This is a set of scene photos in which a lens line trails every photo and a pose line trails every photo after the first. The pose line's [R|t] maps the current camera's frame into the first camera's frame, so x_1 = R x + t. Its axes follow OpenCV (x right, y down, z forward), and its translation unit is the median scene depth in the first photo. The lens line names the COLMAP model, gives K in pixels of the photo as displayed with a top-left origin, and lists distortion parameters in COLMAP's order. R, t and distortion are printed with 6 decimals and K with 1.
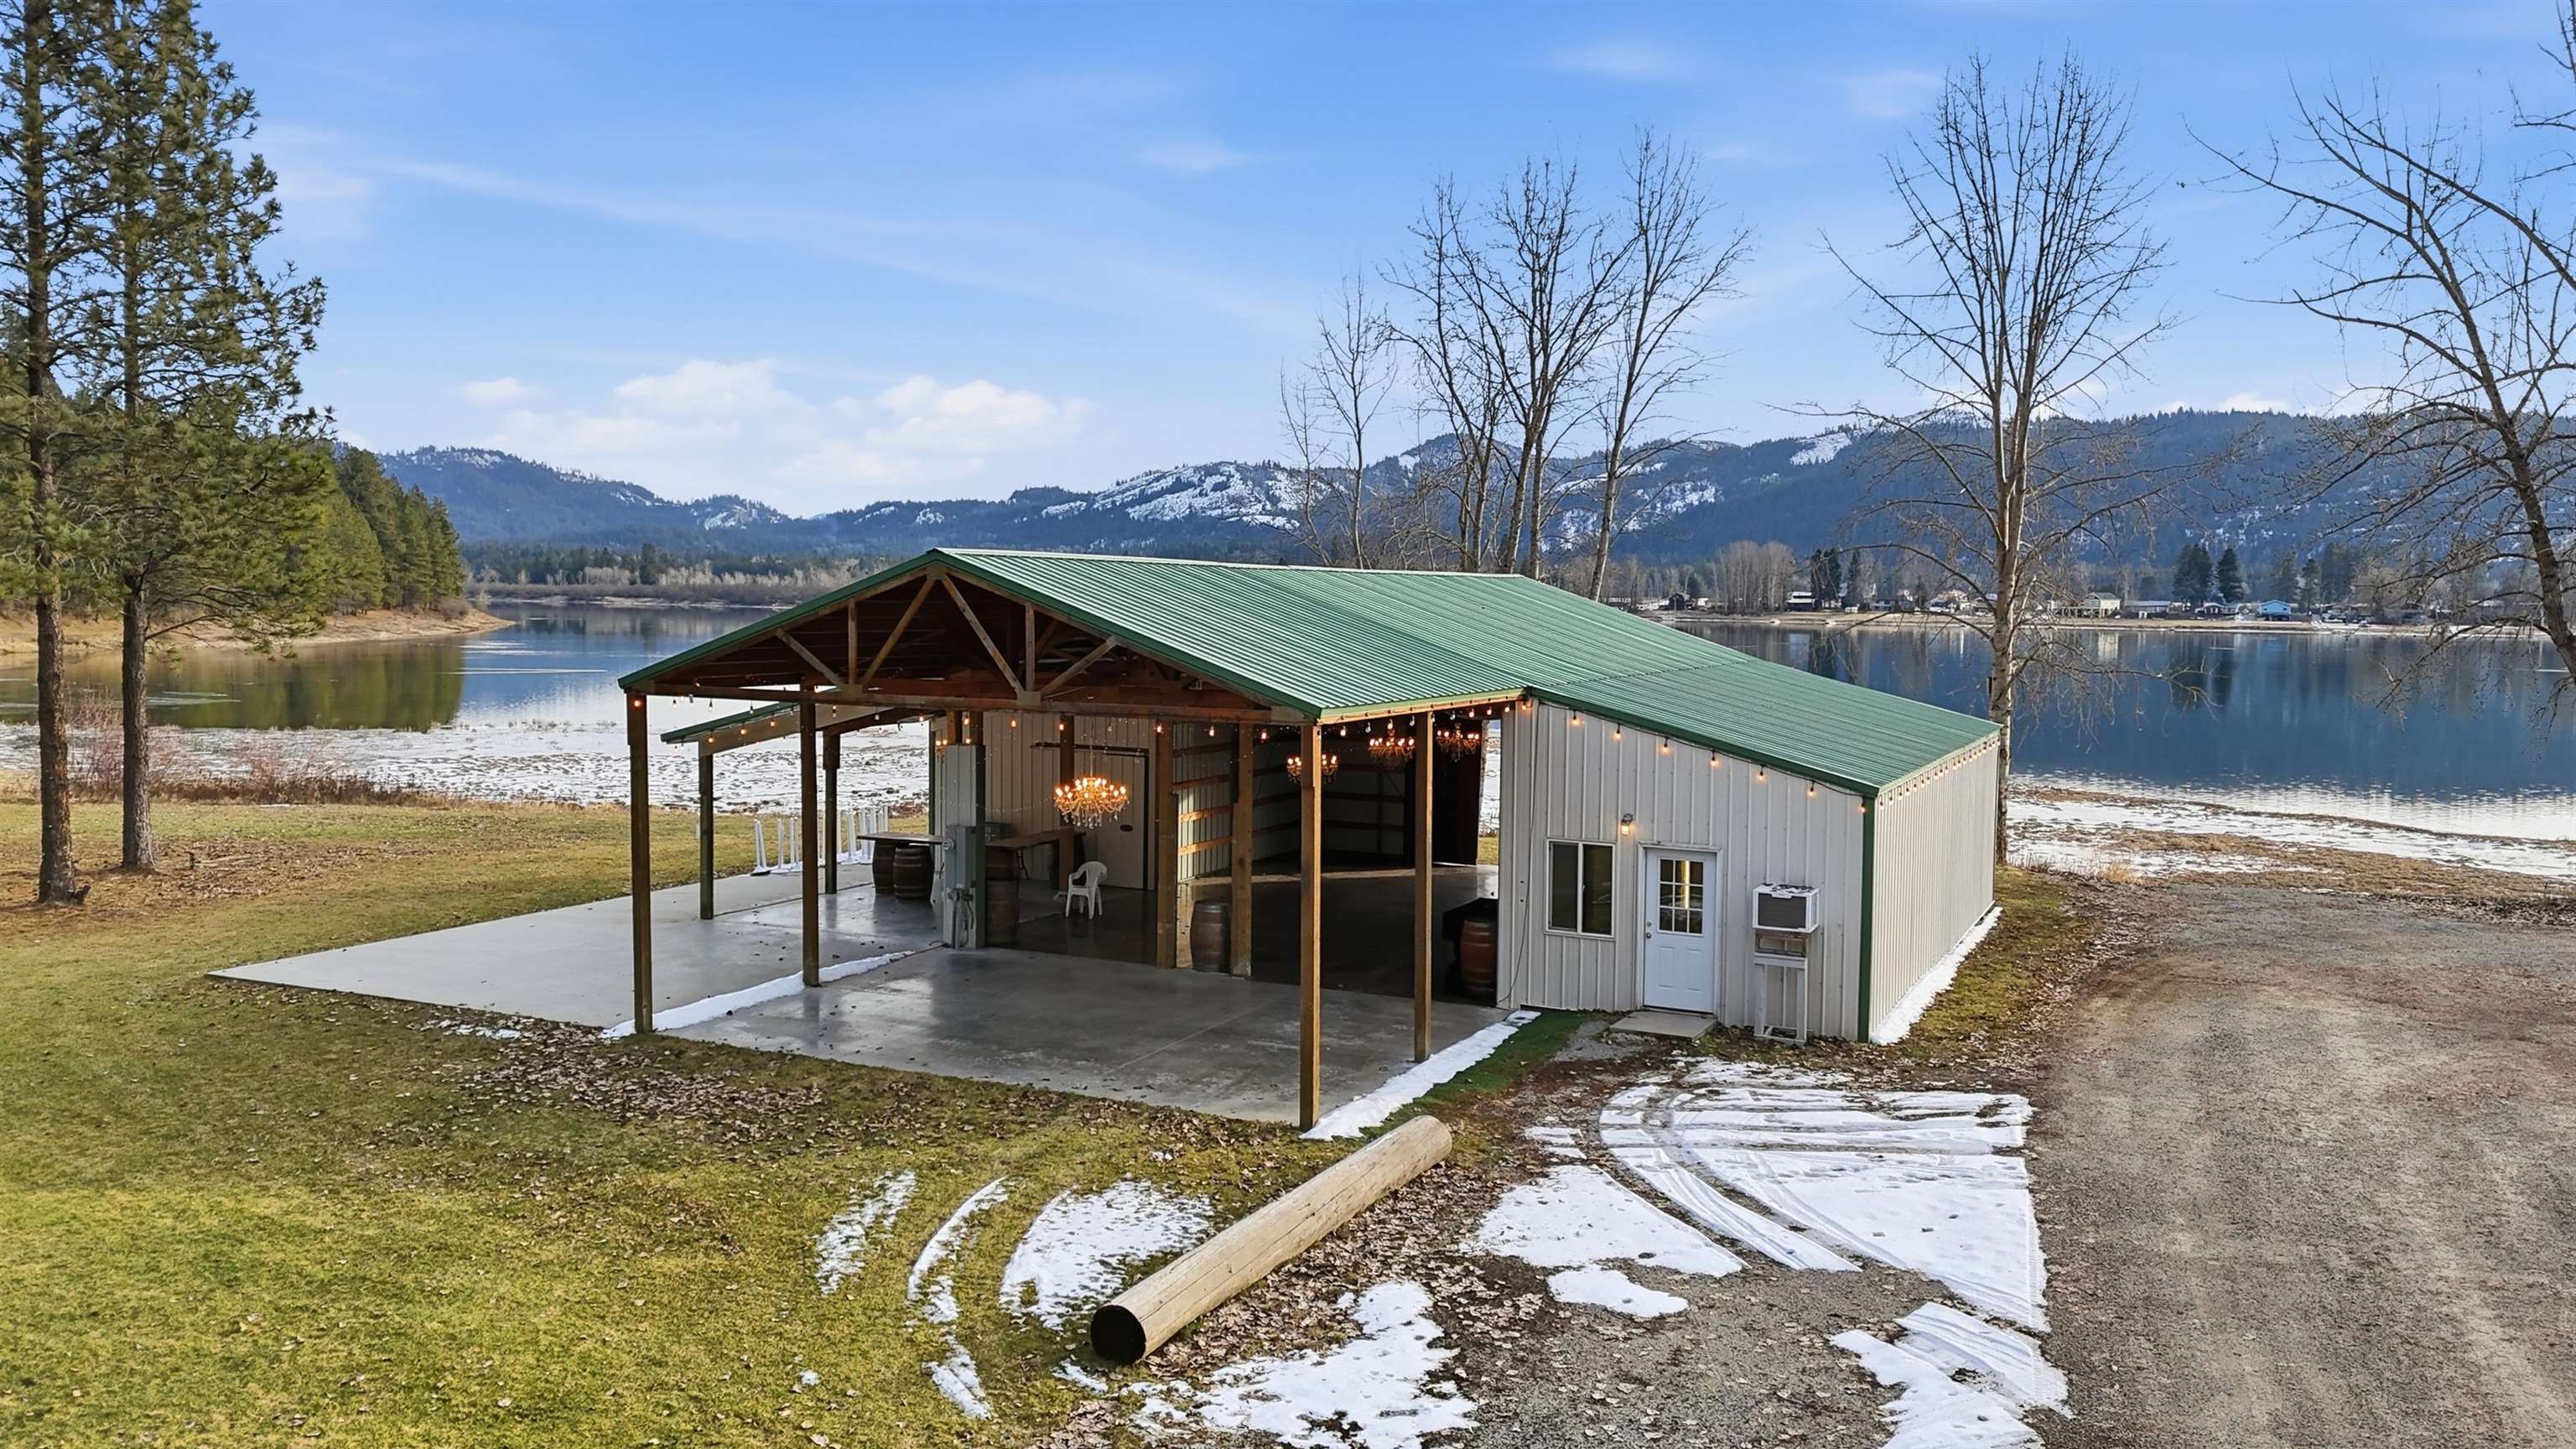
lens RADIAL K [[1864.9, 0, 1285.8], [0, 1864.9, 713.1], [0, 0, 1]] dist [0.047740, -0.012845]
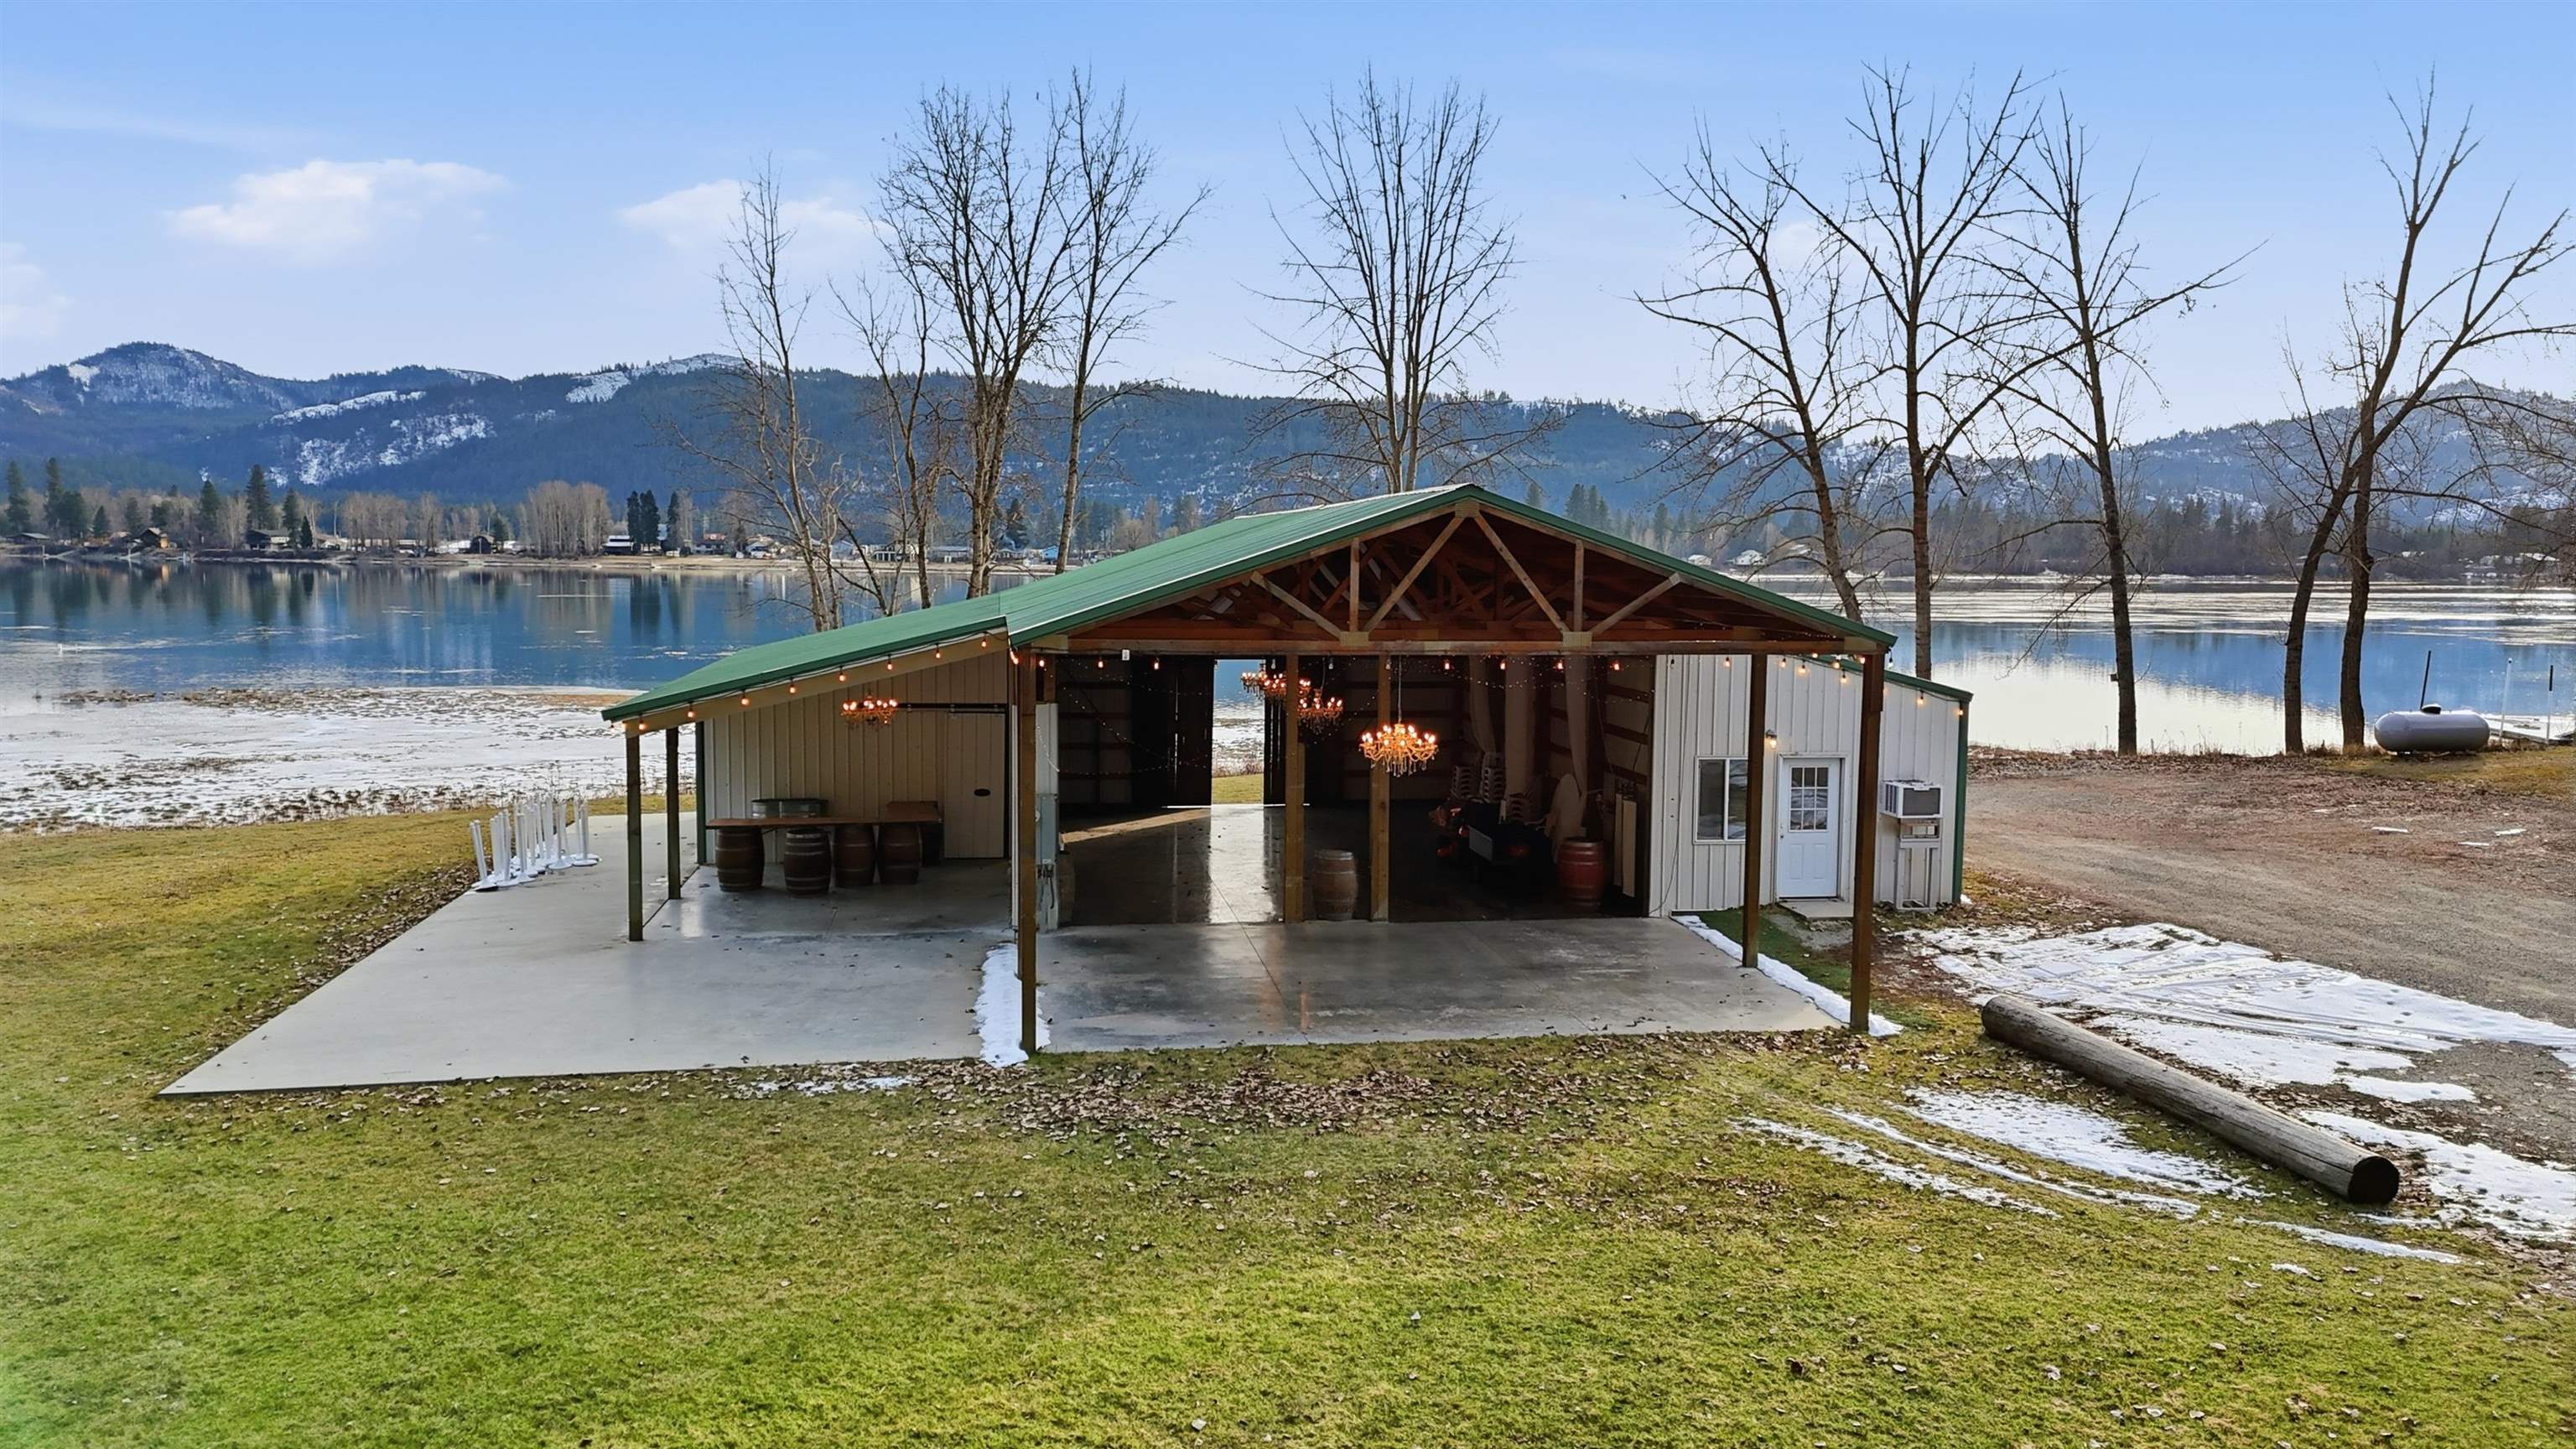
lens RADIAL K [[1864.9, 0, 1282.2], [0, 1864.9, 746.7], [0, 0, 1]] dist [0.047740, -0.012845]
pose [[0.812956, -0.062470, 0.578964, -0.358489], [0.034917, 0.997670, 0.058620, -0.006499], [-0.581277, -0.027439, 0.813243, 0.127350]]
